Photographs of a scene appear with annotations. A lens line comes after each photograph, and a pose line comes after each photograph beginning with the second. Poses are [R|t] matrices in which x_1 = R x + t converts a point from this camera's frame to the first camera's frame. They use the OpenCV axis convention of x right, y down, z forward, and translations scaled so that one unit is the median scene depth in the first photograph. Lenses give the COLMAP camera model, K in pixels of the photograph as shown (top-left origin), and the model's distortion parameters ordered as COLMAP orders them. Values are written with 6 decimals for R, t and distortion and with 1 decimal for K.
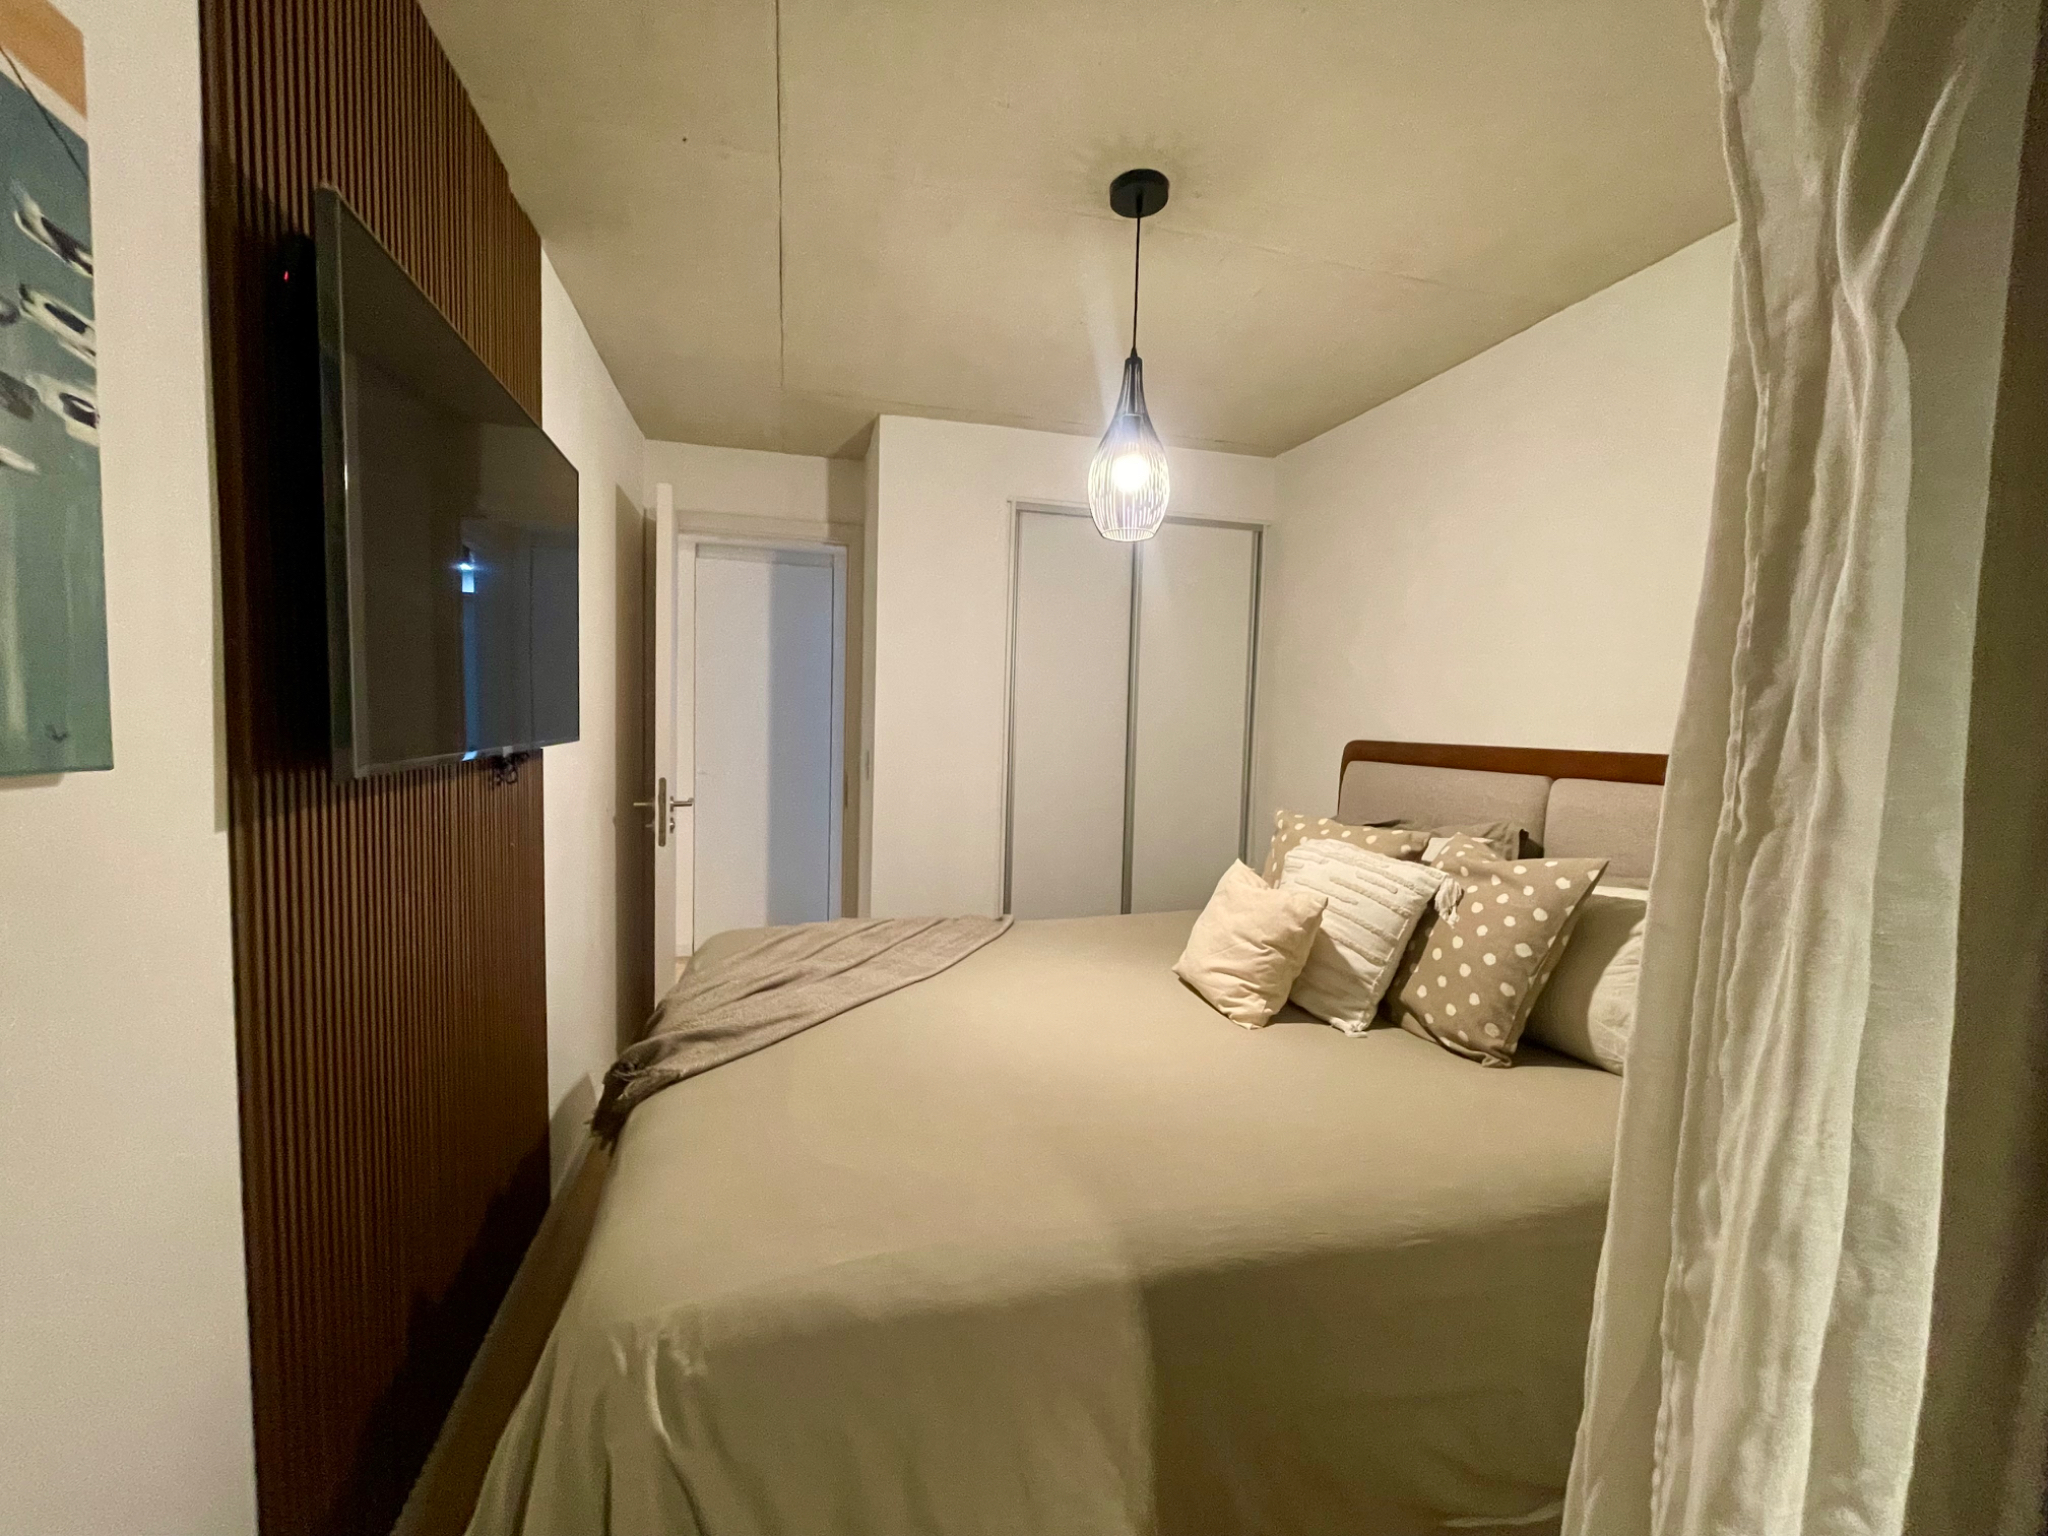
lens RADIAL K [[835.8, 0, 1029.1], [0, 835.8, 771.0], [0, 0, 1]] dist [-0.002790, 0.000913]
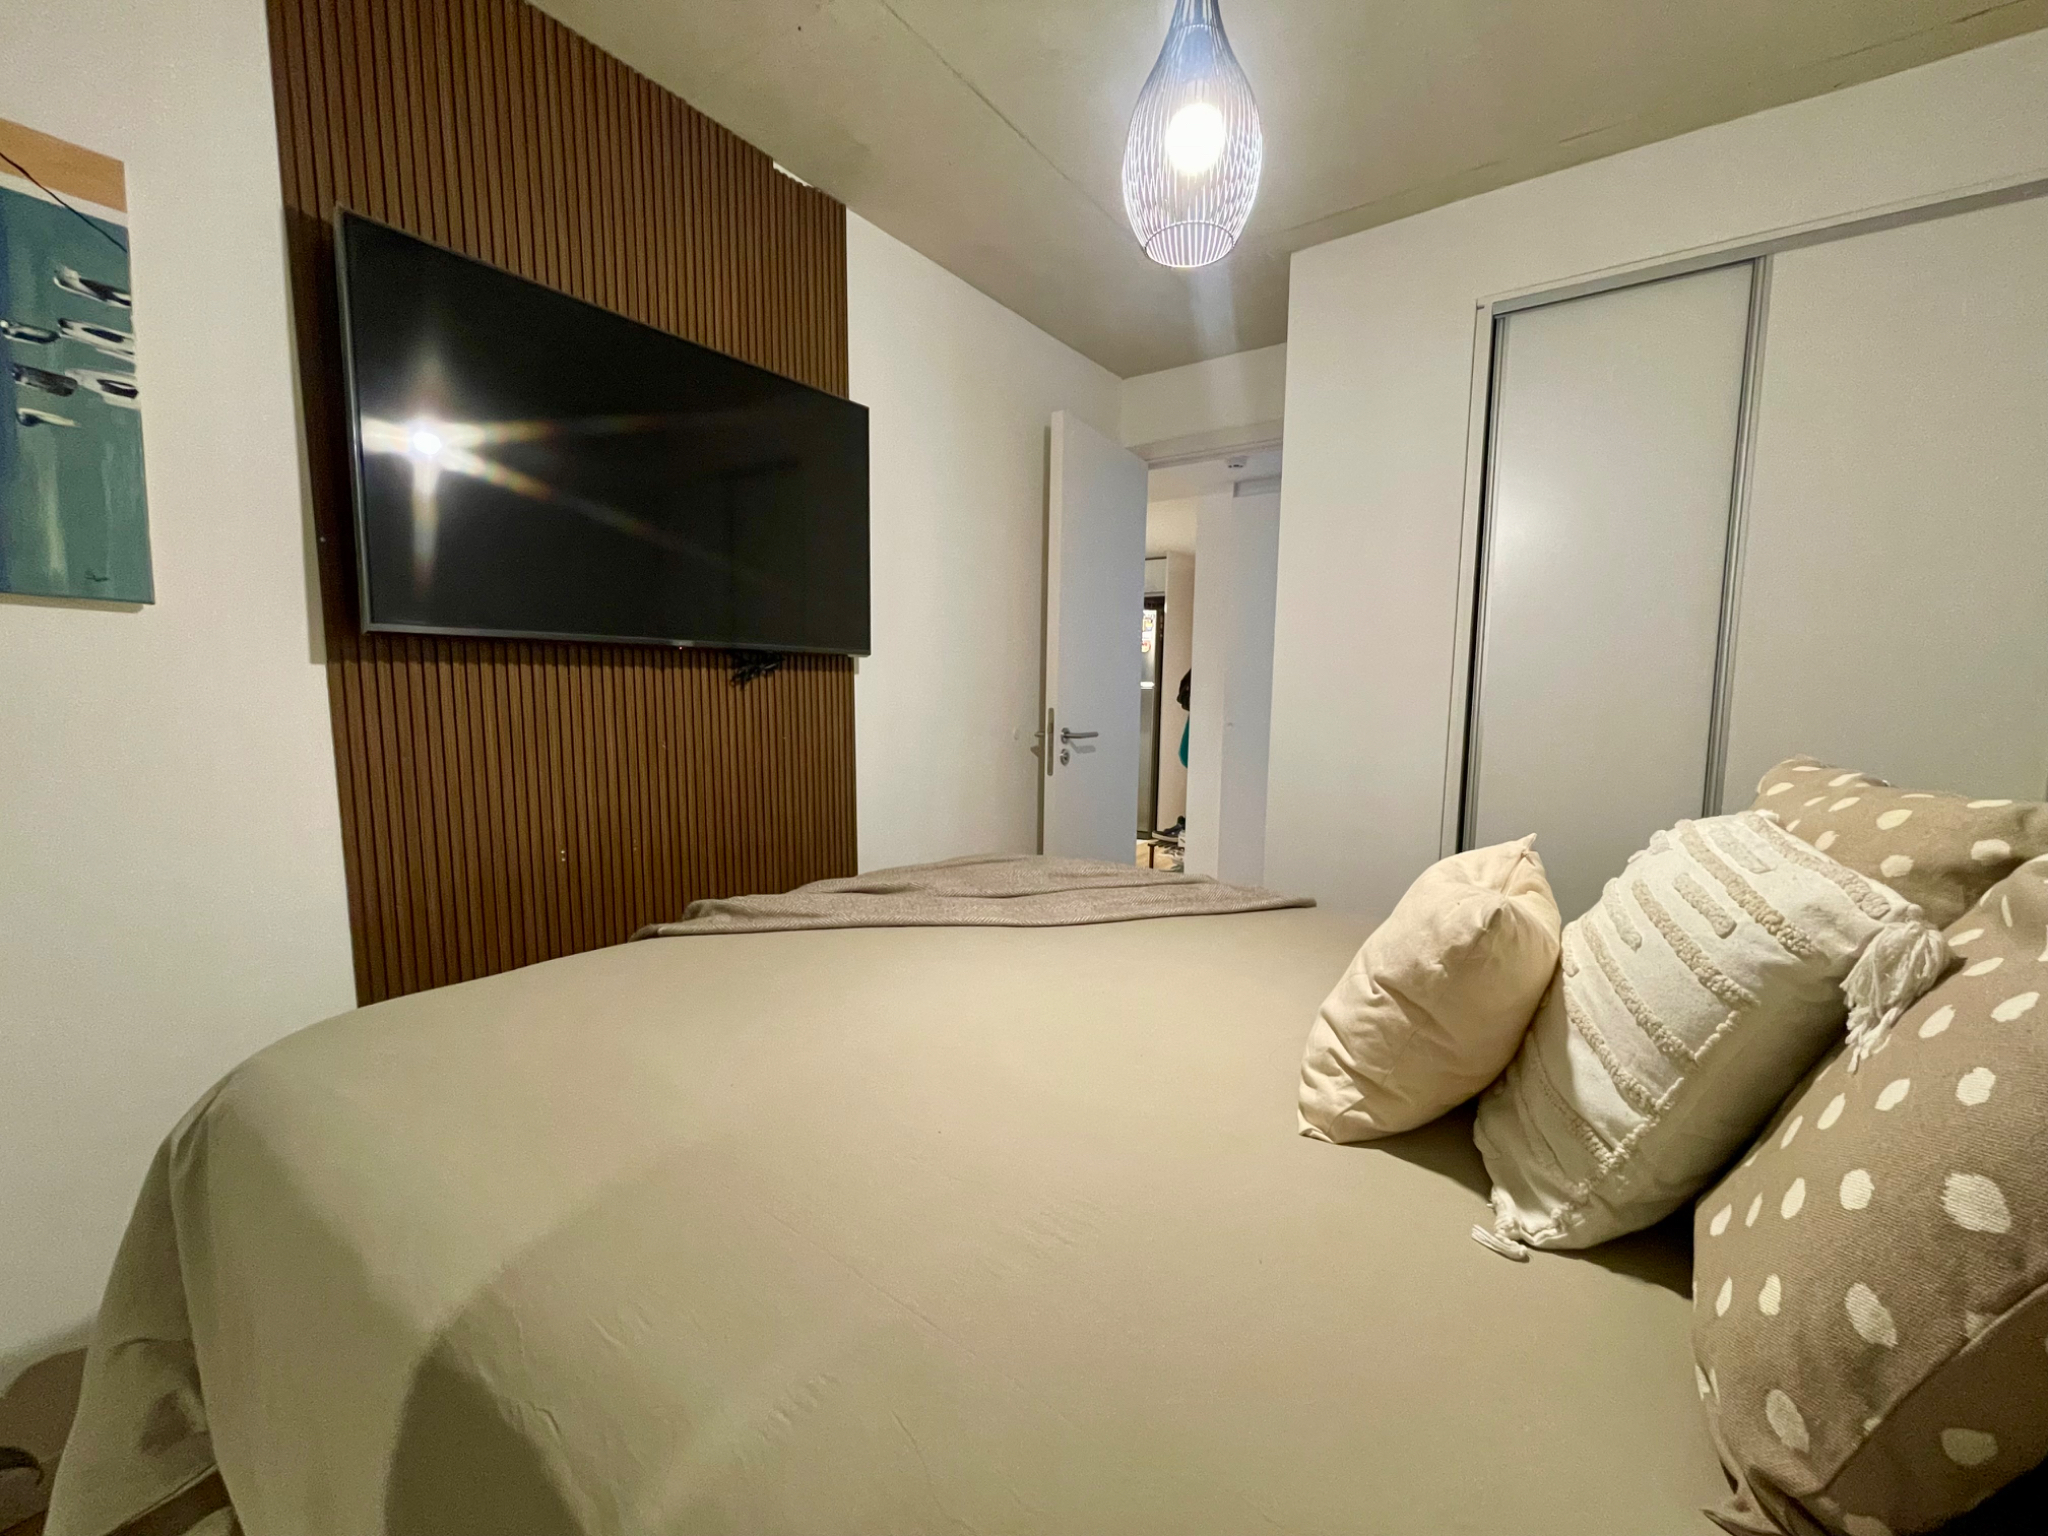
lens RADIAL K [[835.8, 0, 1022.0], [0, 835.8, 771.8], [0, 0, 1]] dist [-0.002790, 0.000913]
pose [[0.619413, 0.060065, -0.782764, 0.603957], [-0.047391, 0.998111, 0.039088, 0.085238], [0.783634, 0.012884, 0.621090, 0.606177]]
